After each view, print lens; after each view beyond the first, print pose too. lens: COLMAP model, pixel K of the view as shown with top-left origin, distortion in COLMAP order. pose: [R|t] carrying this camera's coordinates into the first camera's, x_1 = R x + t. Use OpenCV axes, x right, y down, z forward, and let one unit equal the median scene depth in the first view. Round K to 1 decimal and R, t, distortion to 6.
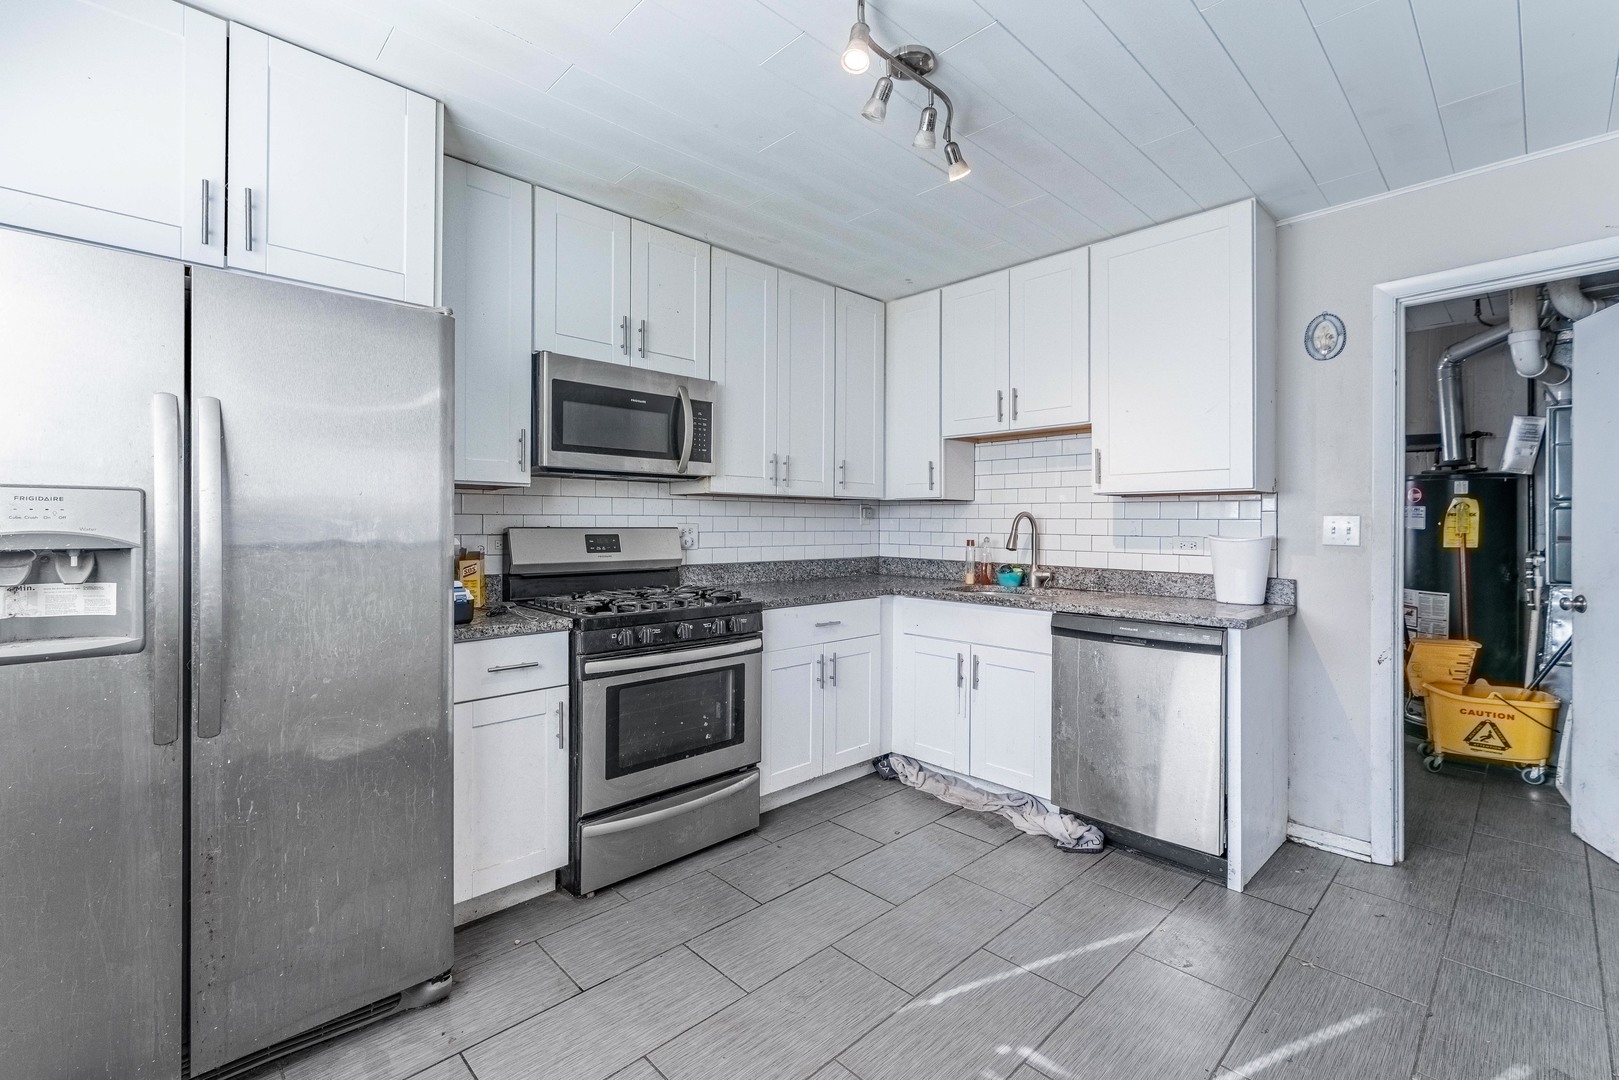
lens RADIAL K [[699.0, 0, 810.6], [0, 699.0, 528.7], [0, 0, 1]] dist [0.001954, 0.000097]
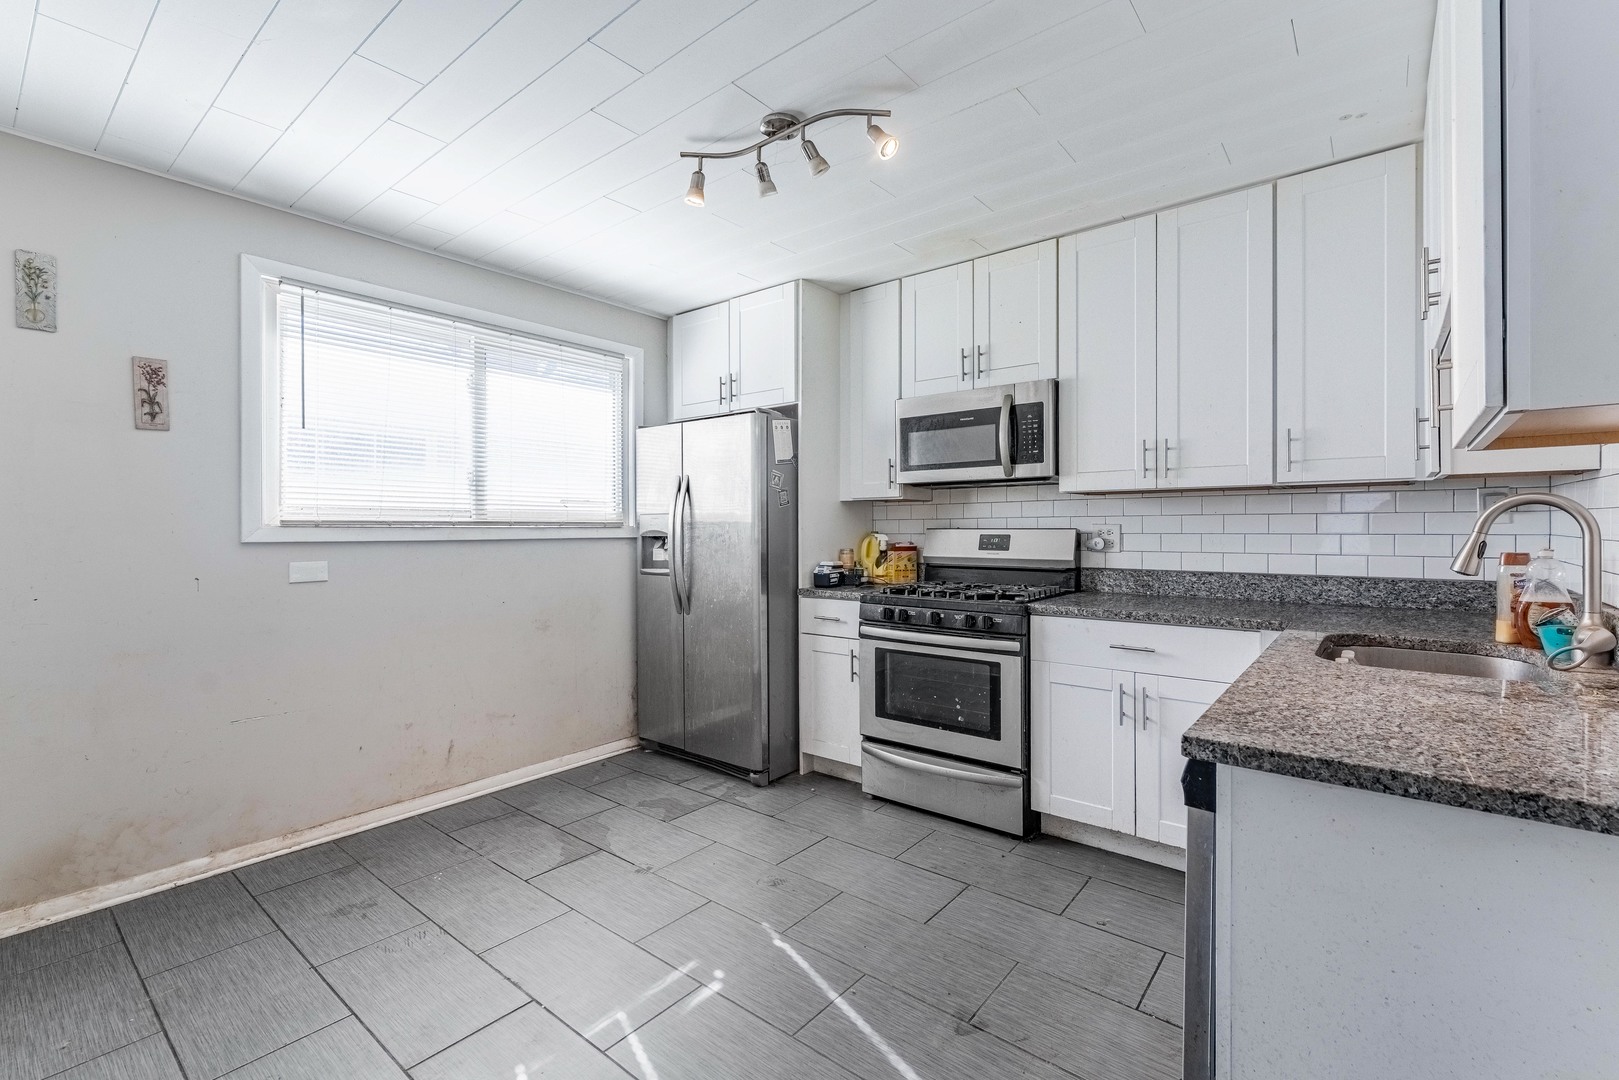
lens RADIAL K [[699.0, 0, 816.9], [0, 699.0, 532.5], [0, 0, 1]] dist [0.001954, 0.000097]
pose [[0.137384, 0.003146, -0.990513, 0.821229], [-0.002567, 0.999993, 0.002820, 0.002126], [0.990515, 0.002156, 0.137391, 0.565364]]
